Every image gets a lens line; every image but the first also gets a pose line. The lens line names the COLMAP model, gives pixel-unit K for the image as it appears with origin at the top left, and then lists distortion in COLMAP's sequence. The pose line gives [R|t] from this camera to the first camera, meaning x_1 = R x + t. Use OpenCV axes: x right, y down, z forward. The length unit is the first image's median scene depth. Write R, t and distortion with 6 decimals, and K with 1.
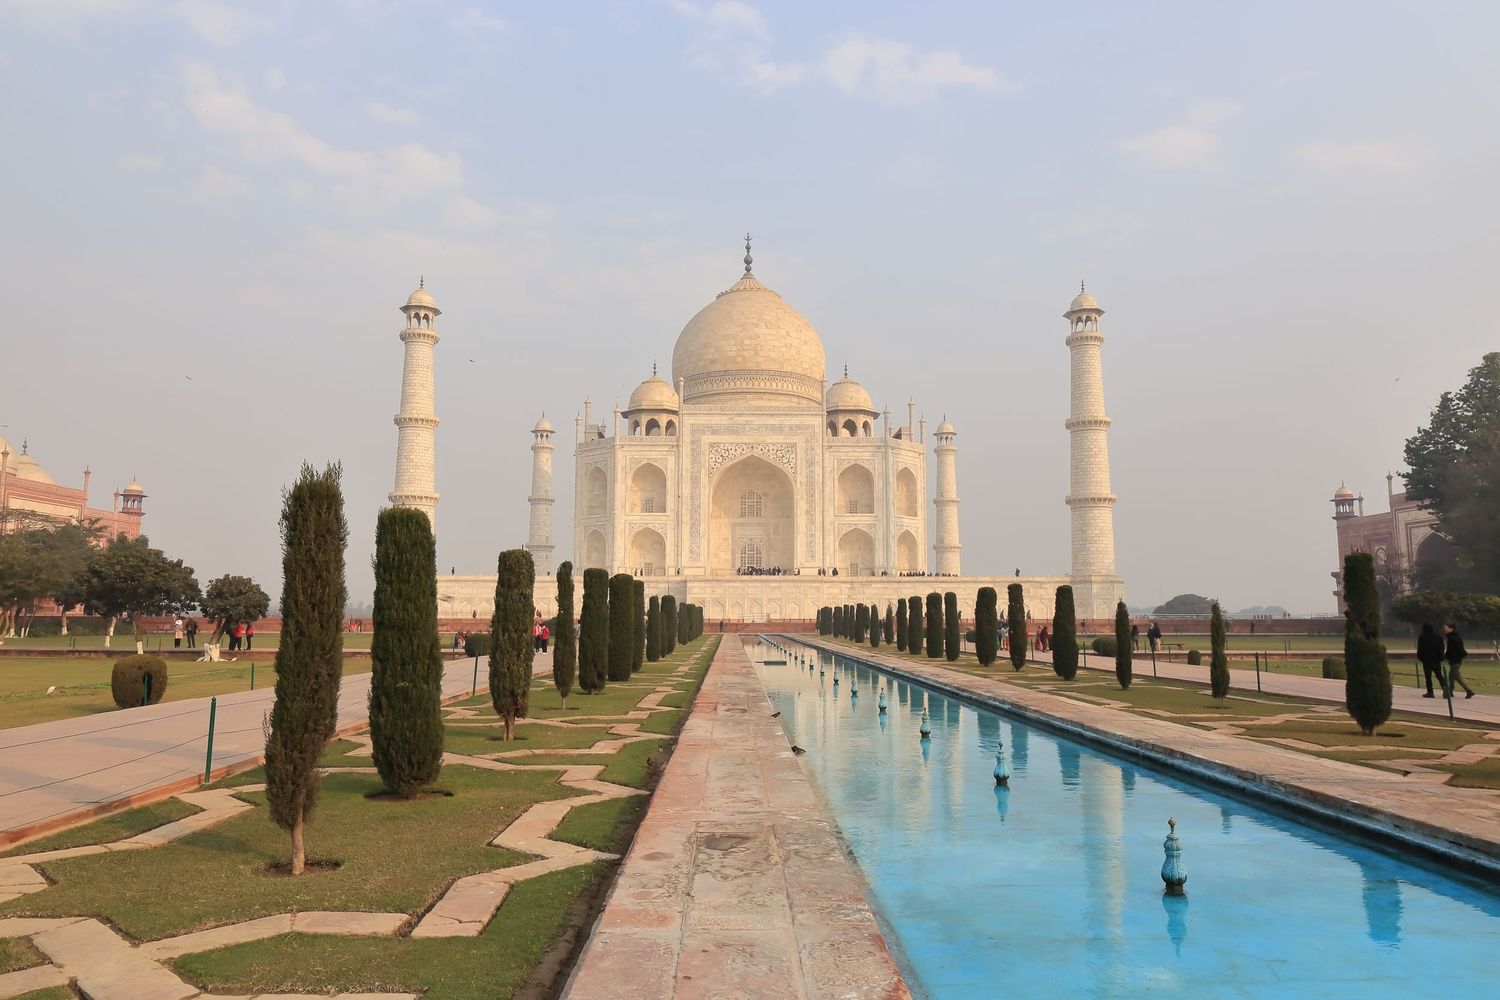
lens RADIAL K [[1073.0, 0, 750.0], [0, 1073.0, 500.0], [0, 0, 1]] dist [-0.009226, -0.002682]
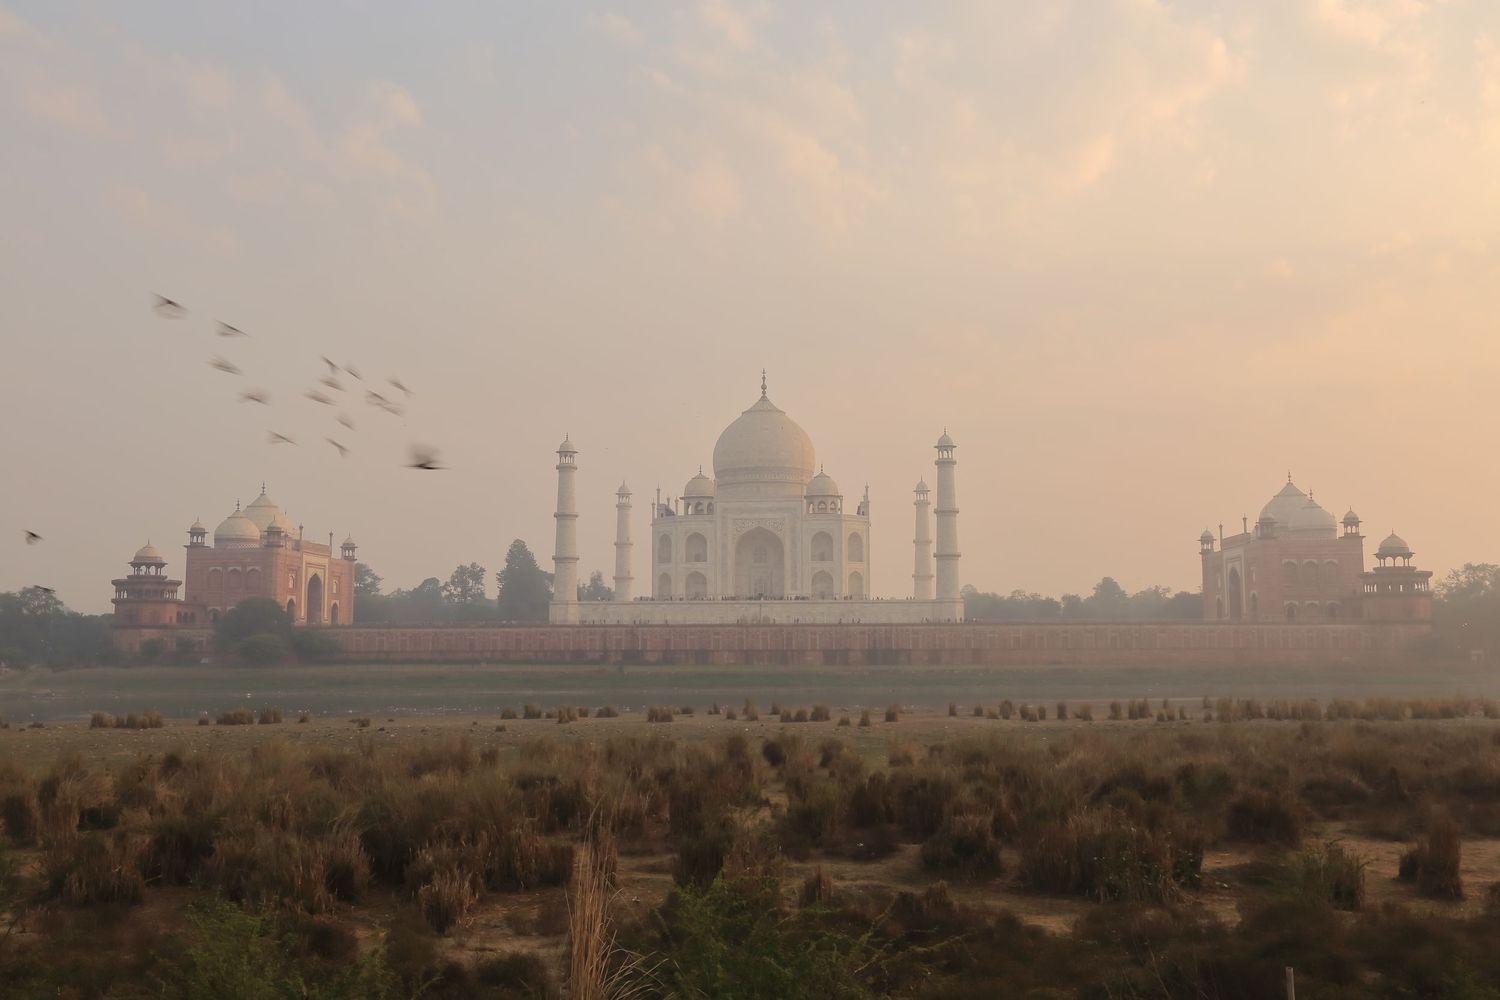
lens RADIAL K [[1373.5, 0, 750.0], [0, 1373.5, 500.0], [0, 0, 1]] dist [0.000133, 0.000143]
pose [[0.996903, -0.013006, -0.077561, 0.152752], [0.013363, 0.999902, 0.004086, -0.091476], [0.077500, -0.005110, 0.996979, -1.100293]]
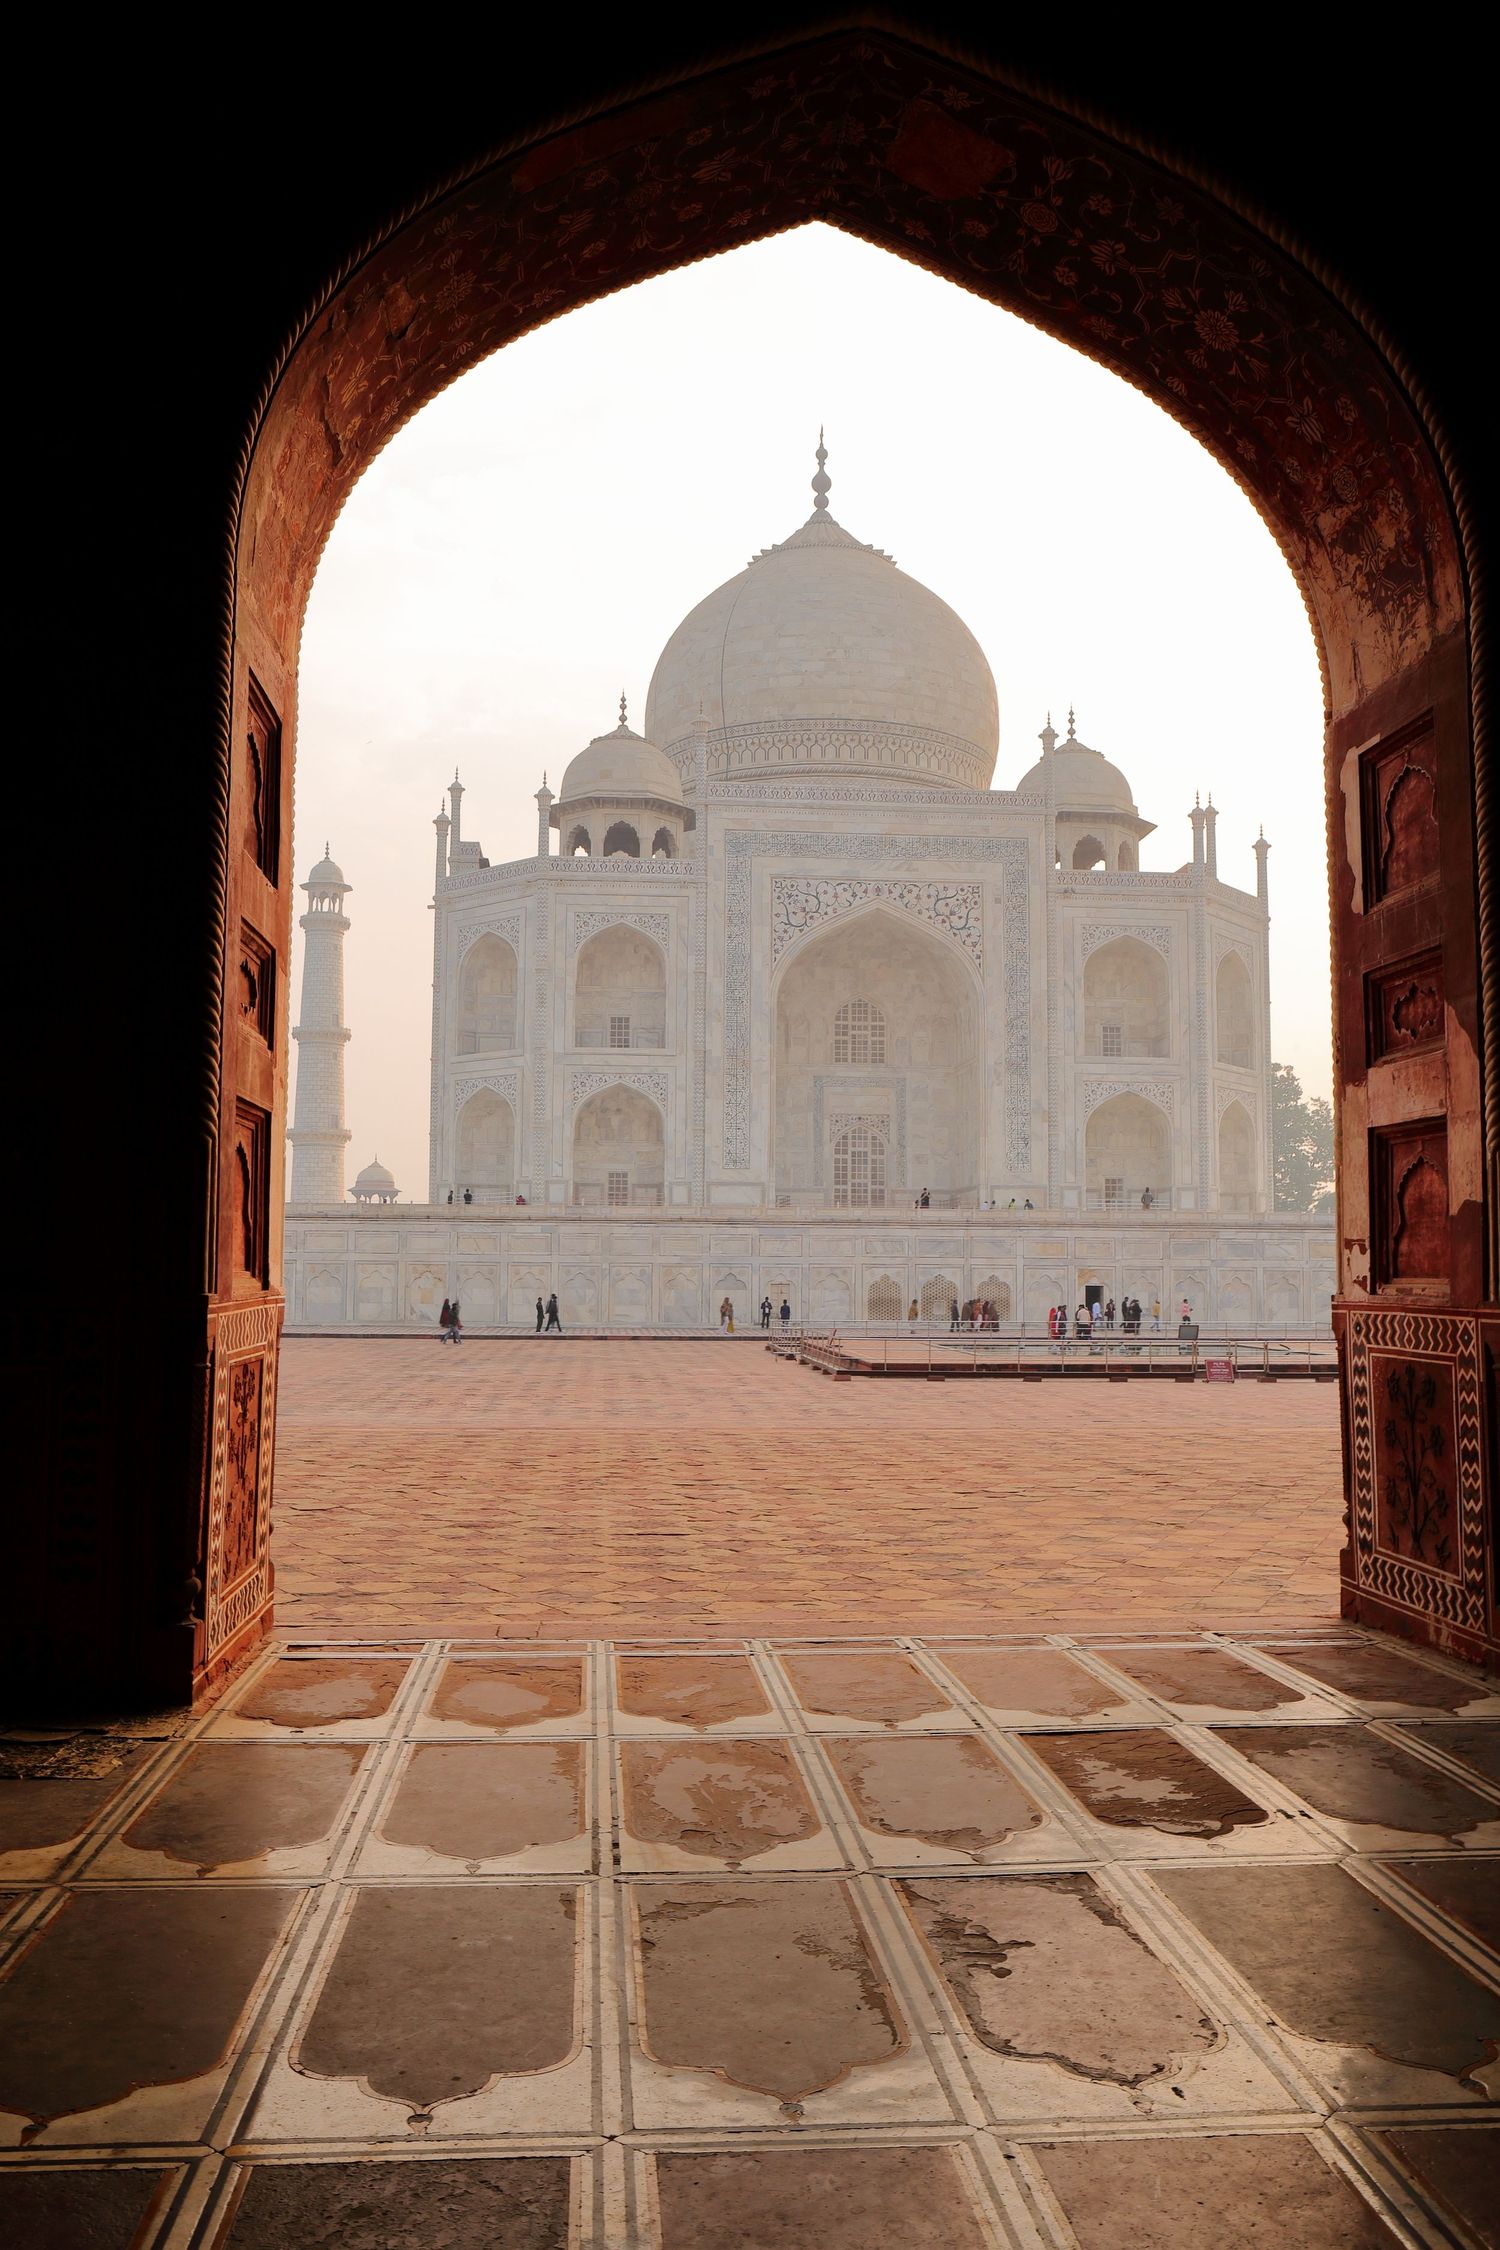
lens RADIAL K [[1845.0, 0, 750.0], [0, 1845.0, 1125.0], [0, 0, 1]] dist [-0.005169, -0.001178]
pose [[0.998175, 0.014589, 0.058604, -0.085894], [-0.015951, 0.999612, 0.022838, 0.024206], [-0.058248, -0.023731, 0.998020, 0.306763]]
